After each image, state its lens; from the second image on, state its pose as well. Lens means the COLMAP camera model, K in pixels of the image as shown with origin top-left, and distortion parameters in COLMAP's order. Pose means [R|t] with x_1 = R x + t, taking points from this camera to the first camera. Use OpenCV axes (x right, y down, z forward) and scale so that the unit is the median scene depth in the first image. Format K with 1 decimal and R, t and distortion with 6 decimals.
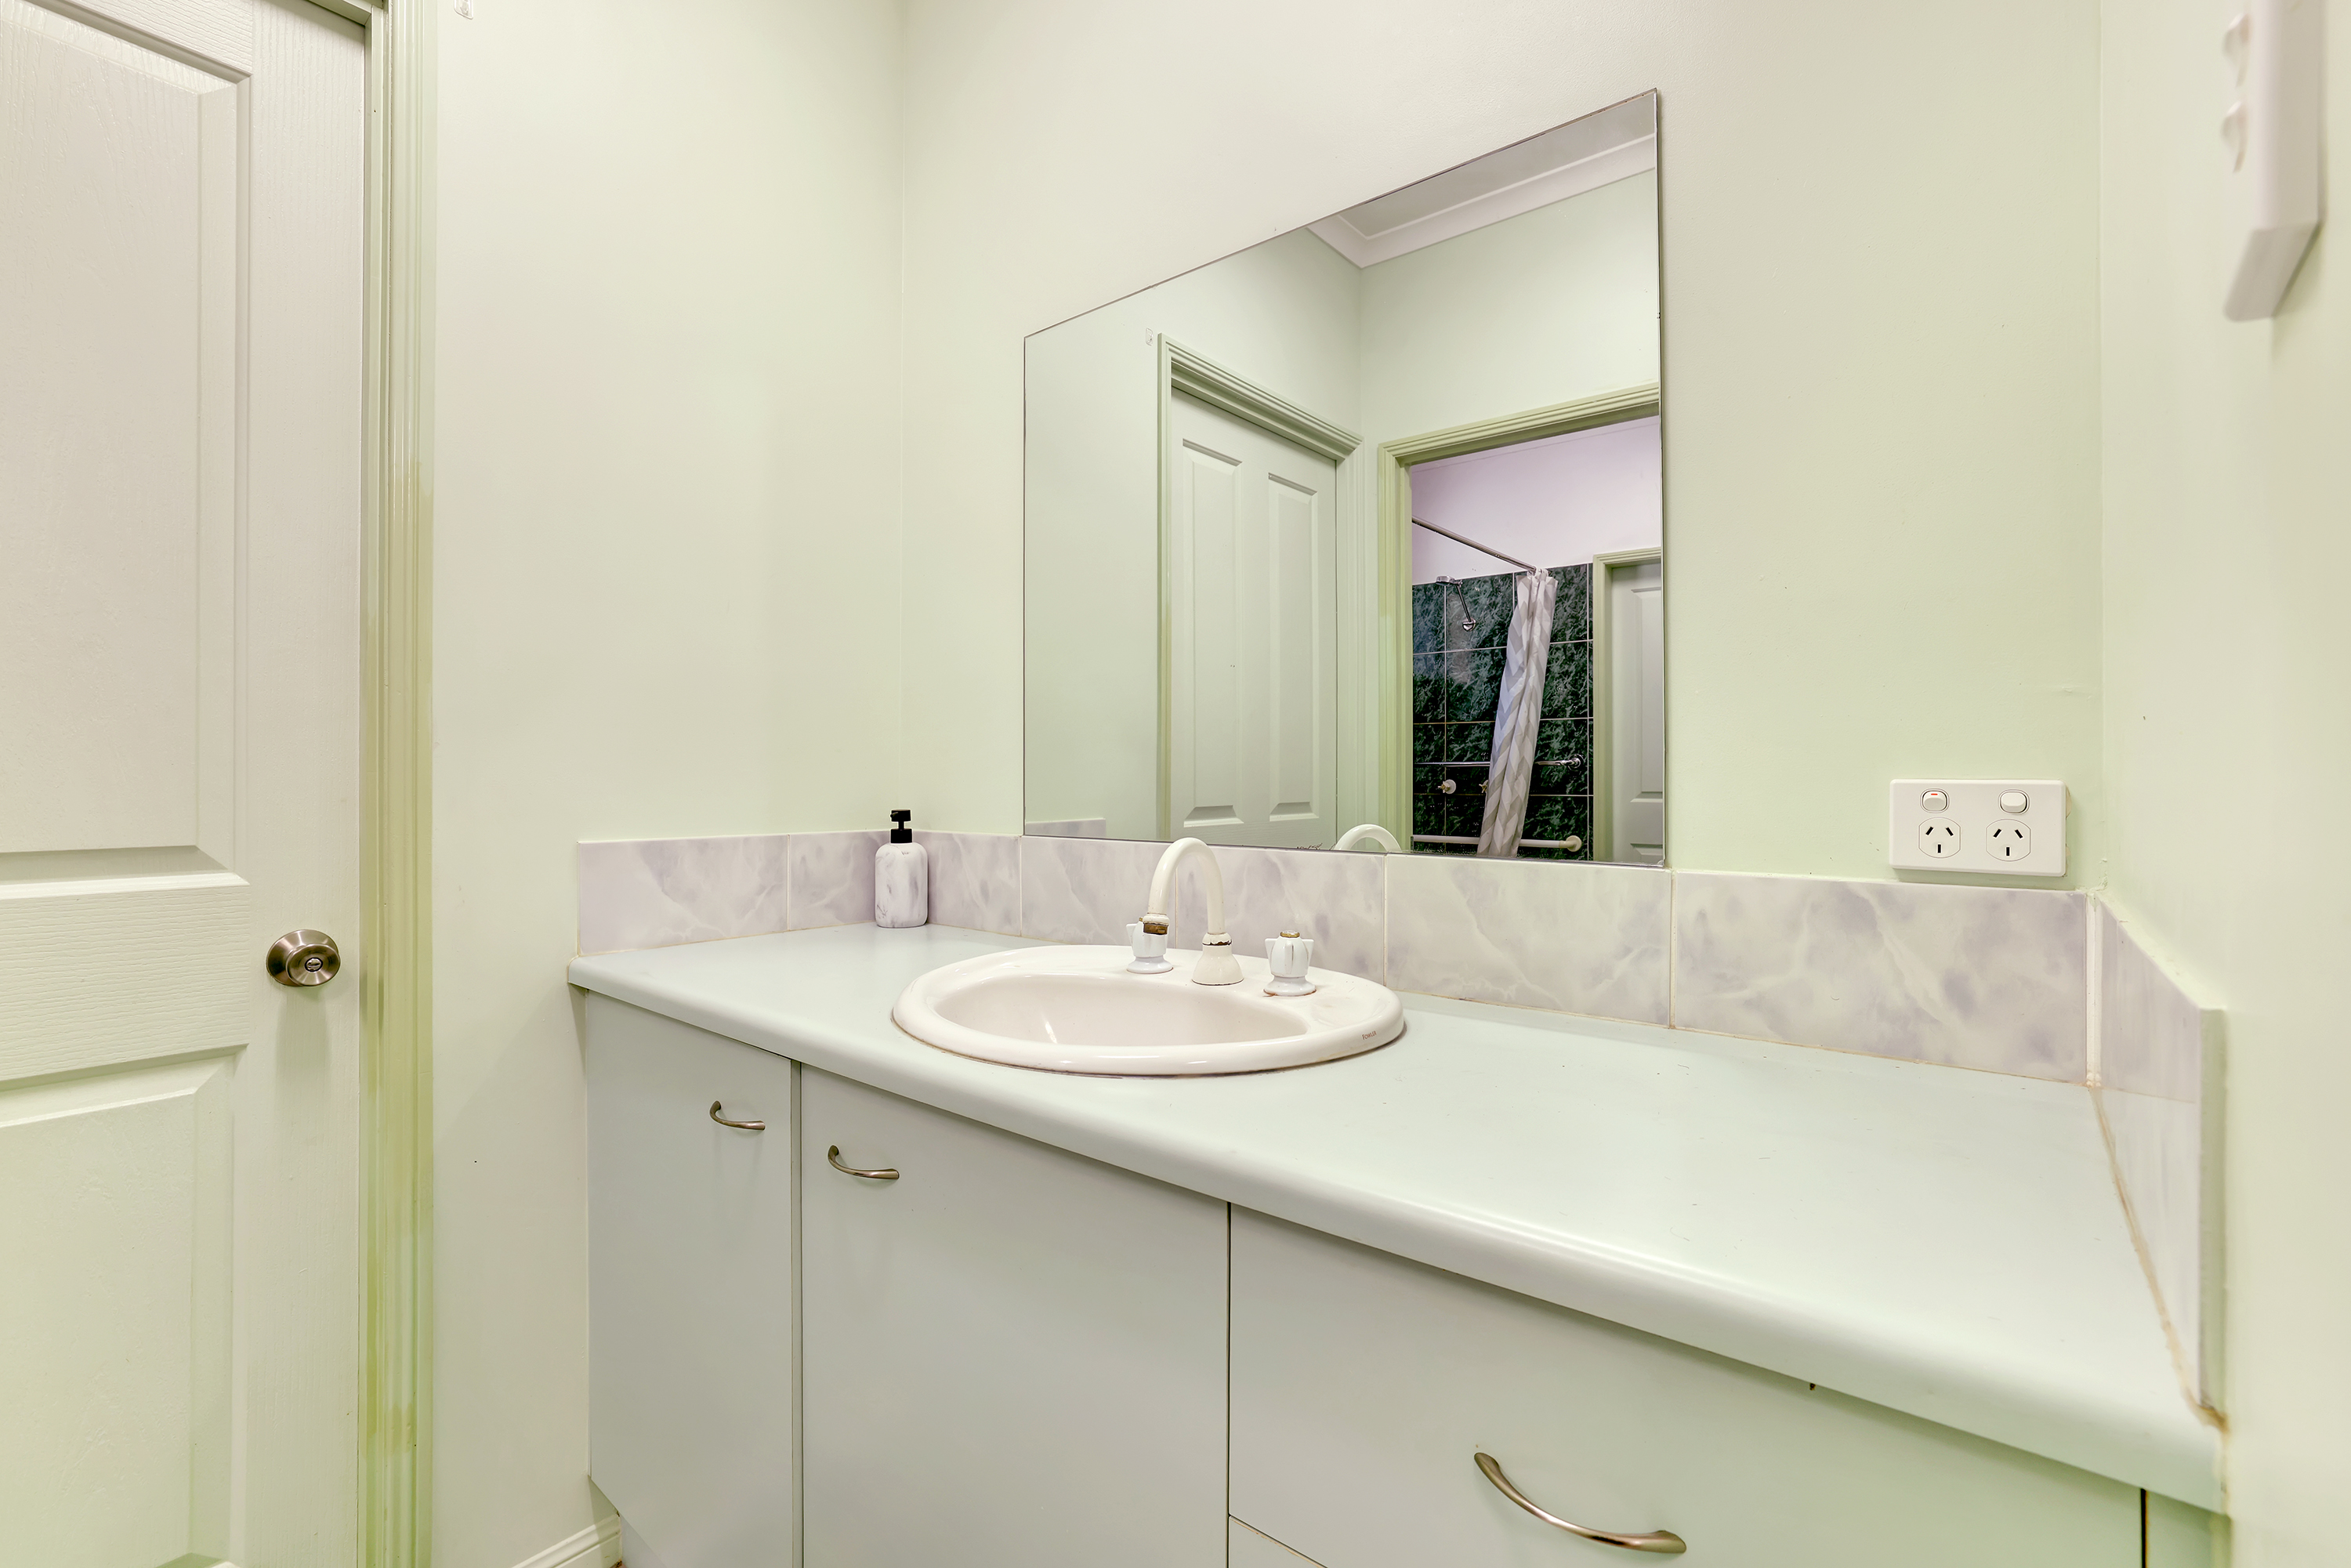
lens RADIAL K [[1020.9, 0, 1171.7], [0, 1020.9, 783.1], [0, 0, 1]] dist [-0.003067, -0.000218]
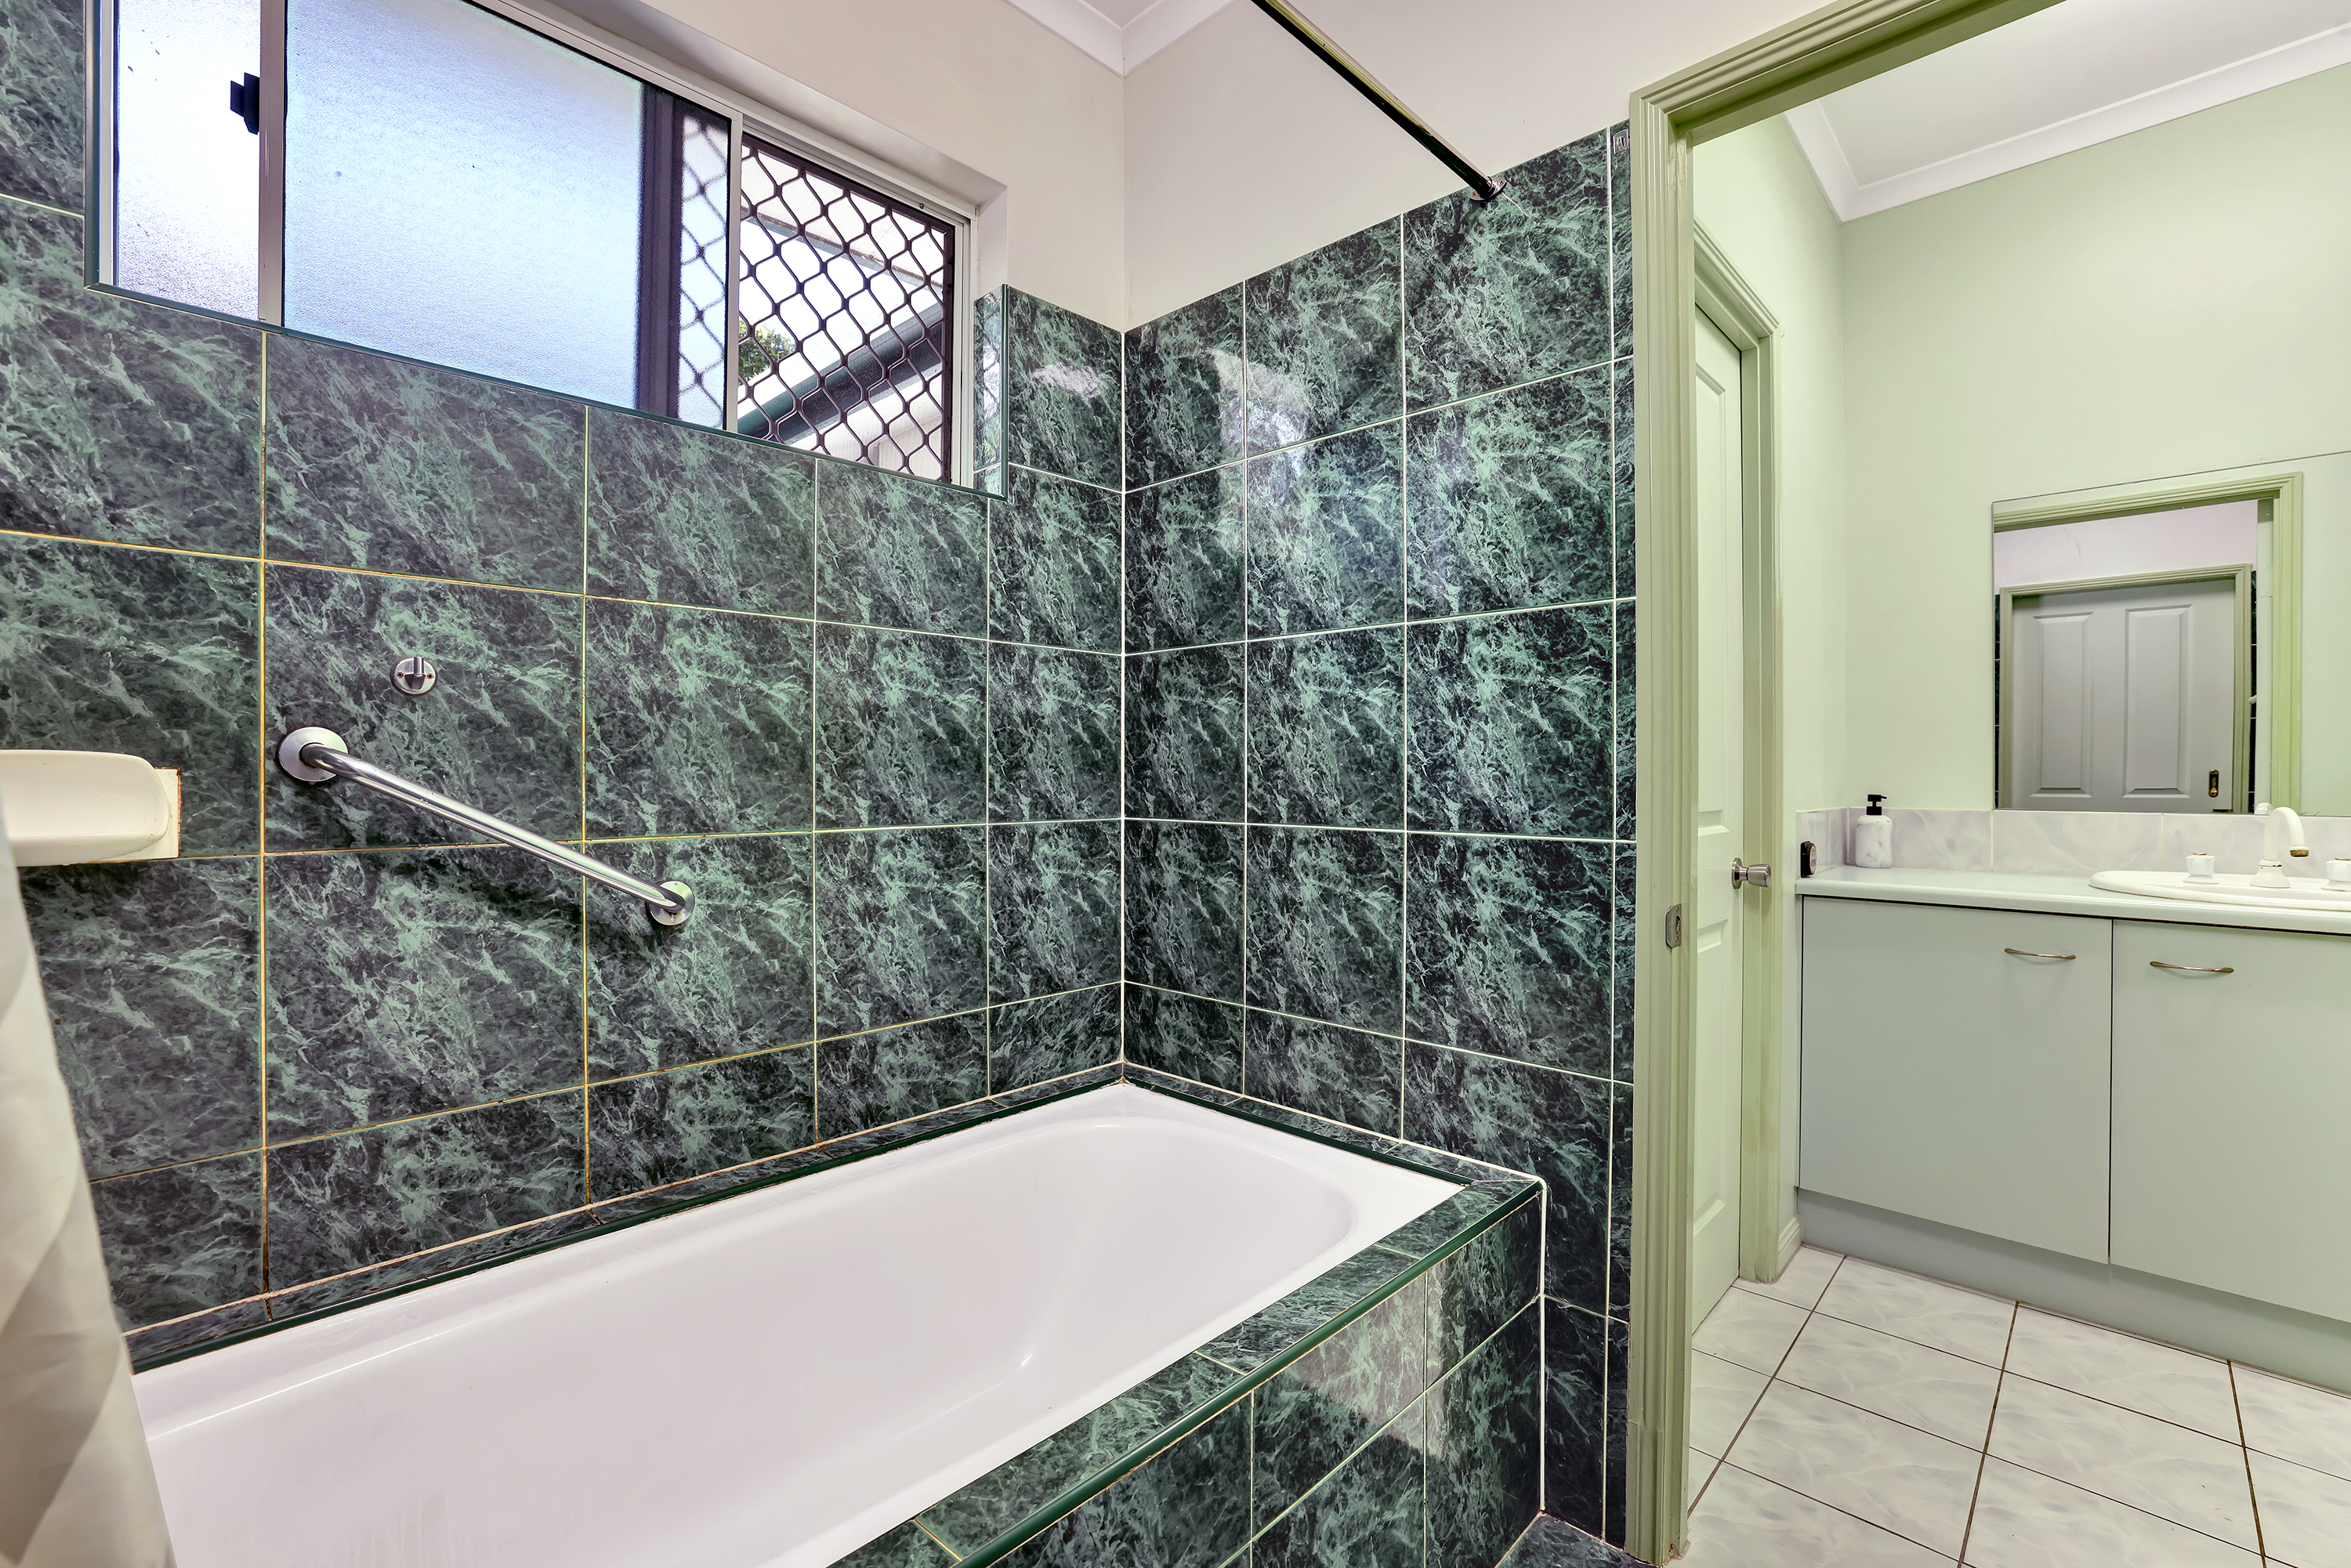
lens RADIAL K [[1020.9, 0, 1179.1], [0, 1020.9, 776.5], [0, 0, 1]] dist [-0.003067, -0.000218]
pose [[0.997411, -0.007647, -0.071501, -1.293125], [0.008083, 0.999951, 0.005801, -0.020706], [0.071453, -0.006364, 0.997424, -0.694611]]
